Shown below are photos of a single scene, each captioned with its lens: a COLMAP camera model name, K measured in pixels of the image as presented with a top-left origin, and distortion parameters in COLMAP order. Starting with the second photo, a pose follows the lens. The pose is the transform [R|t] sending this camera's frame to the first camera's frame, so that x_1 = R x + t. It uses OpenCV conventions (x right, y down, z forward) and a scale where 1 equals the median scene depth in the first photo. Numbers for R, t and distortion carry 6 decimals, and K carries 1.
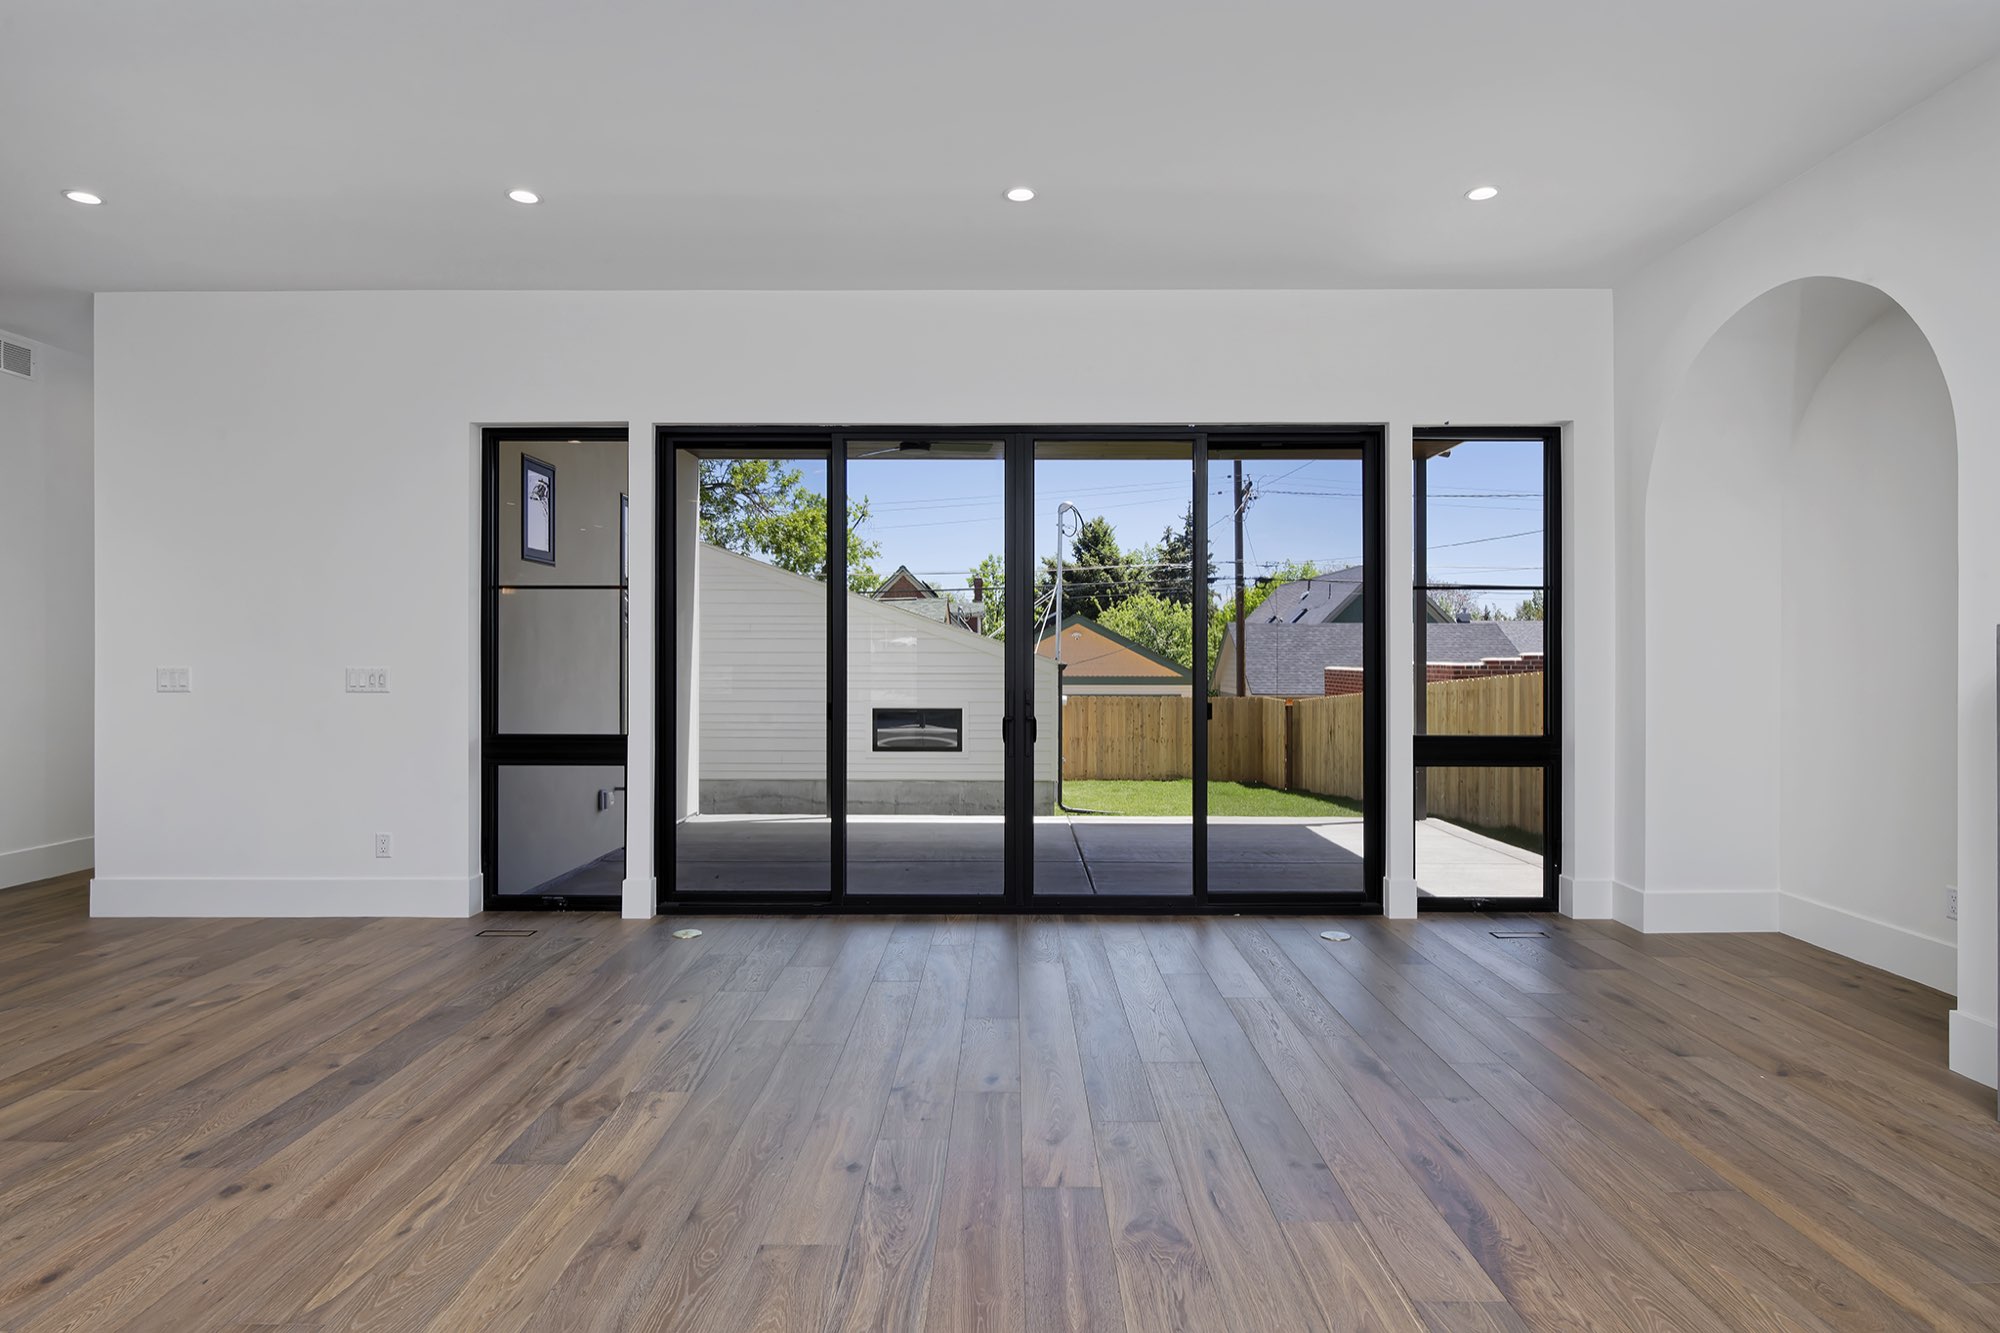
lens RADIAL K [[1081.5, 0, 1001.2], [0, 1081.5, 649.4], [0, 0, 1]] dist [0.002222, 0.001466]
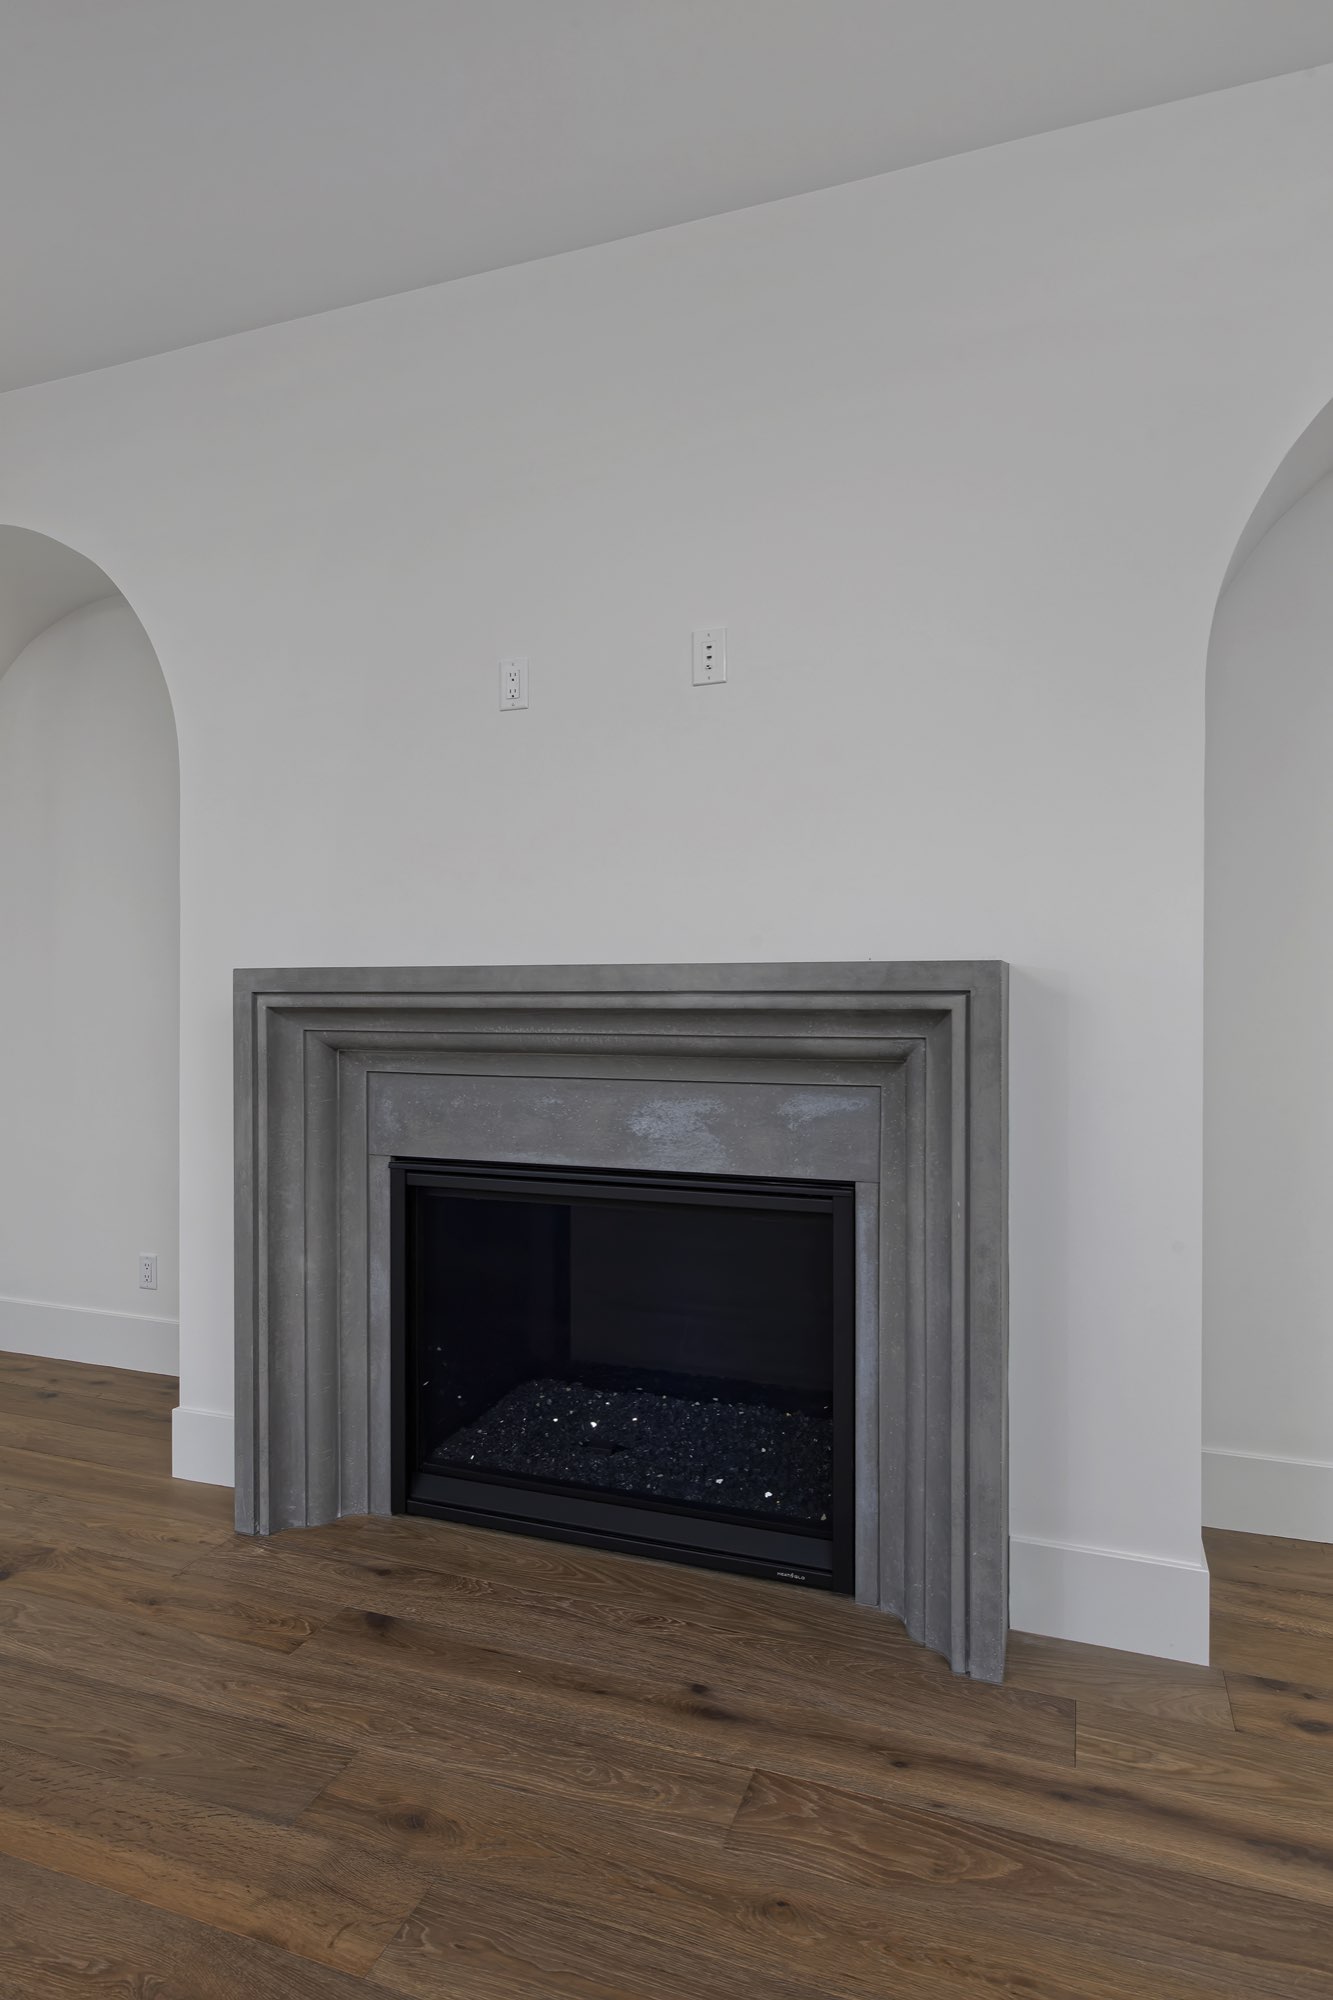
lens RADIAL K [[1114.3, 0, 666.5], [0, 1114.3, 1000.0], [0, 0, 1]] dist [-0.020076, 0.000929]
pose [[0.326660, -0.001306, 0.945141, 0.190212], [-0.001468, 0.999997, 0.001889, 0.003557], [-0.945141, -0.002005, 0.326657, 0.383859]]
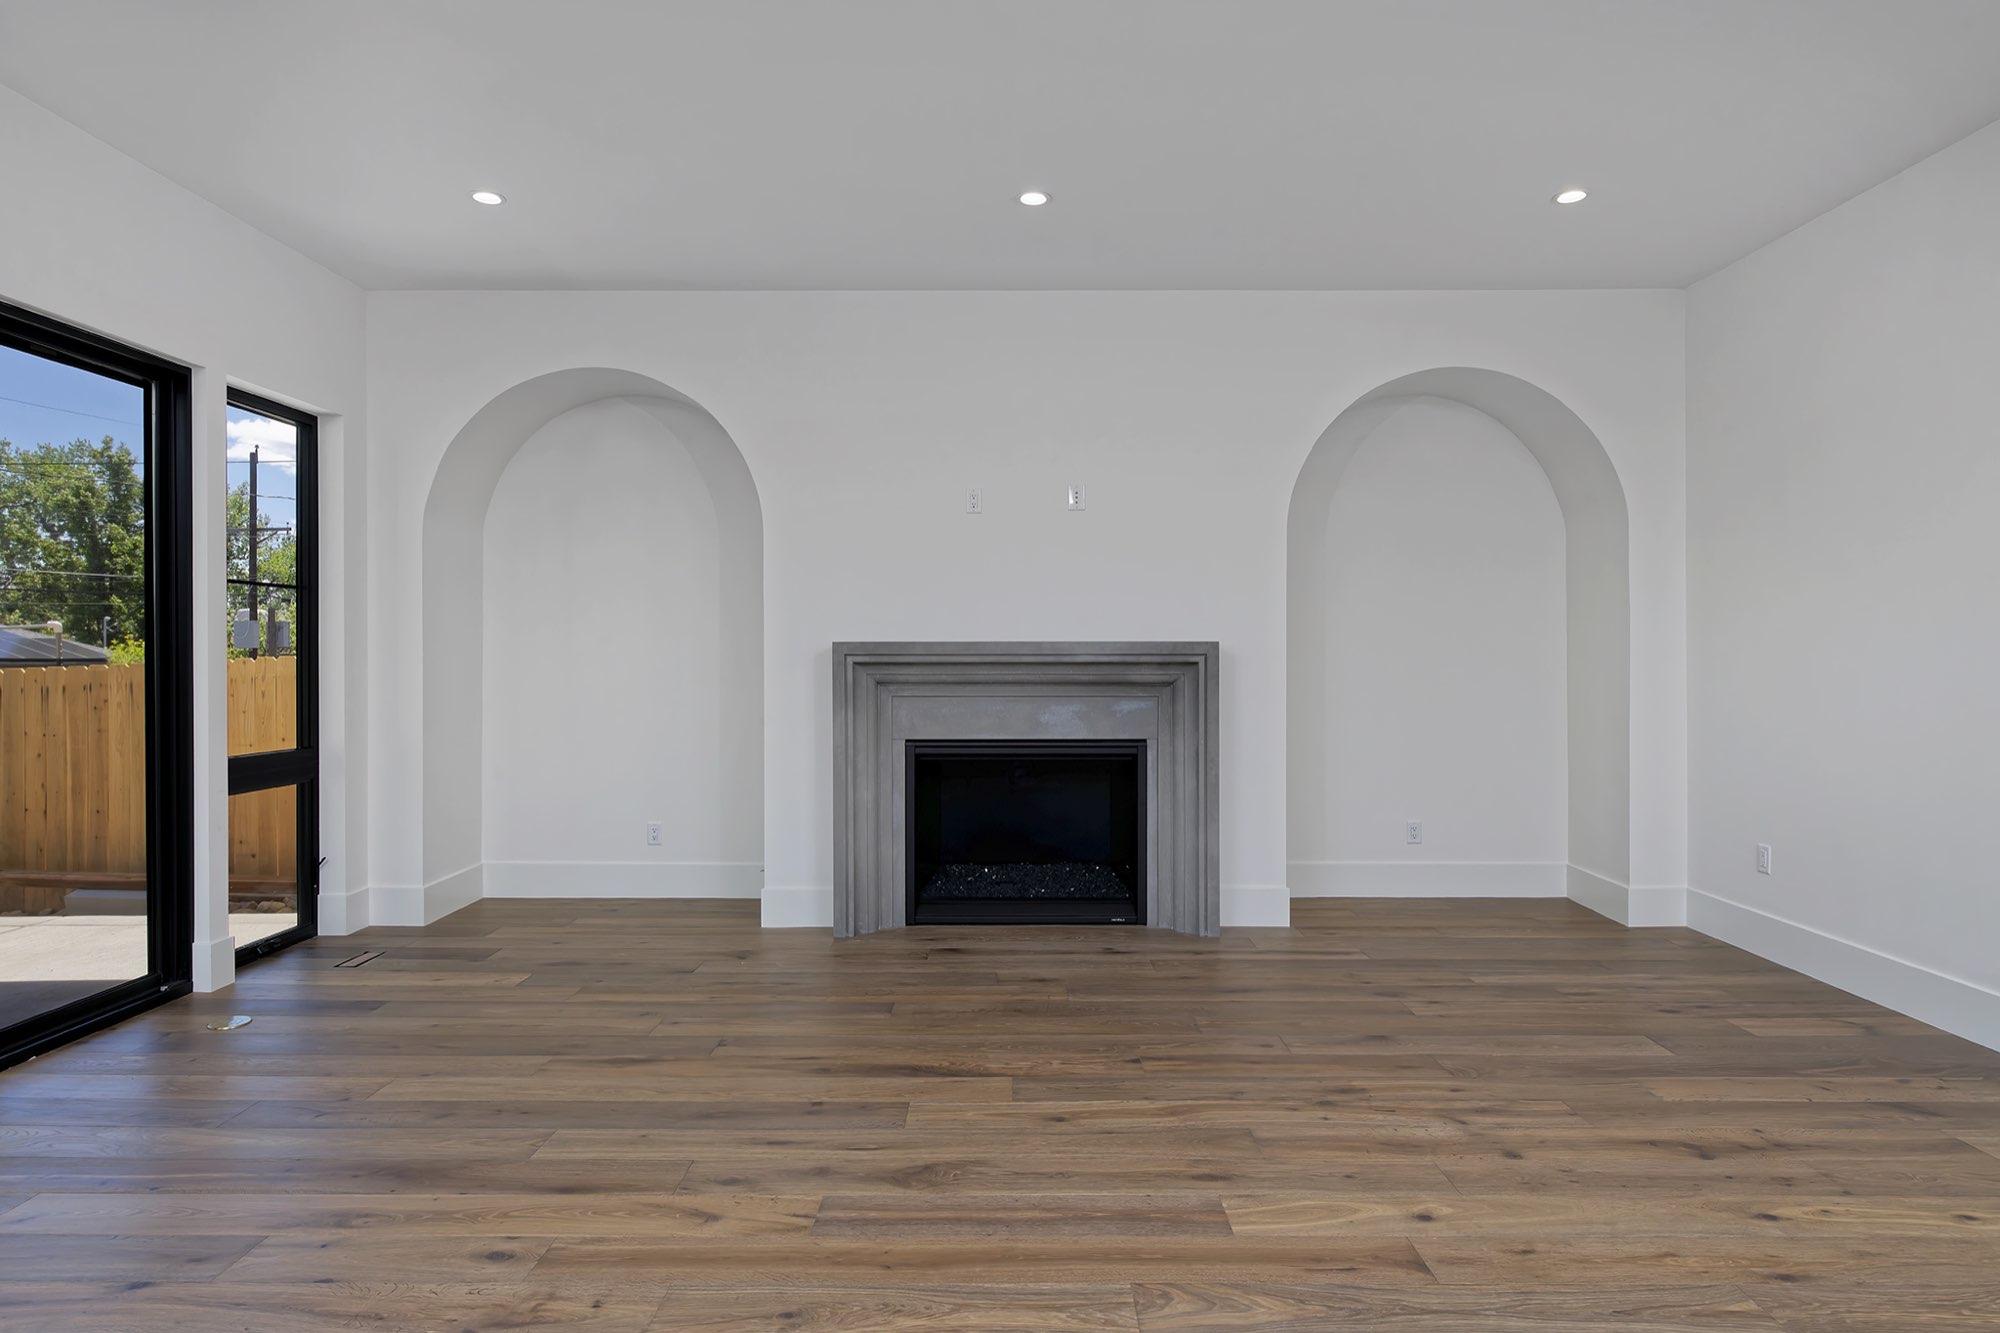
lens RADIAL K [[1114.3, 0, 1028.4], [0, 1114.3, 661.1], [0, 0, 1]] dist [-0.020076, 0.000929]
pose [[-0.004651, -0.003700, 0.999982, -0.811707], [-0.000249, 0.999993, 0.003699, 0.003449], [-0.999989, -0.000232, -0.004652, 0.720850]]
